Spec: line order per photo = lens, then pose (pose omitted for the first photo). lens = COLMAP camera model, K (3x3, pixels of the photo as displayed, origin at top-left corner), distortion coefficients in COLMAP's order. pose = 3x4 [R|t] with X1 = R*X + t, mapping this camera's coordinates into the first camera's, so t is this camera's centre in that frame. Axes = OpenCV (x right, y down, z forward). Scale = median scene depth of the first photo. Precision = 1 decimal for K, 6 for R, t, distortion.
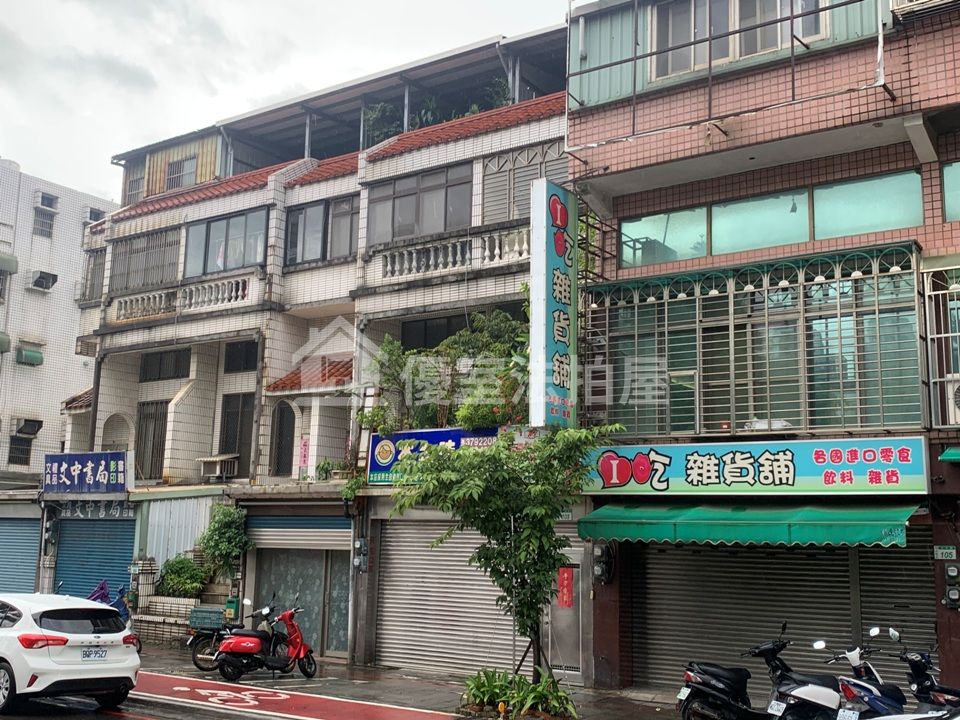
lens RADIAL K [[1029.3, 0, 475.8], [0, 1029.3, 347.6], [0, 0, 1]] dist [0.211446, -0.740414]
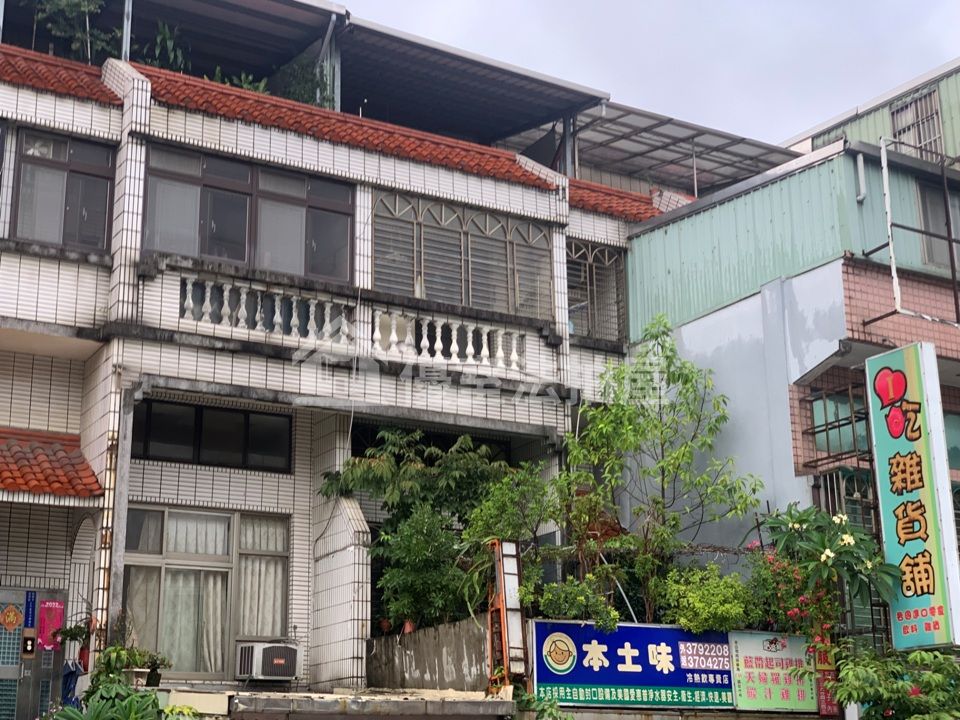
lens RADIAL K [[1537.4, 0, 474.1], [0, 1537.4, 312.4], [0, 0, 1]] dist [0.079803, -0.252749]
pose [[0.407850, 0.251806, 0.877640, -0.778765], [-0.143639, 0.966945, -0.210678, 0.084387], [-0.901680, -0.040138, 0.430538, 0.517358]]
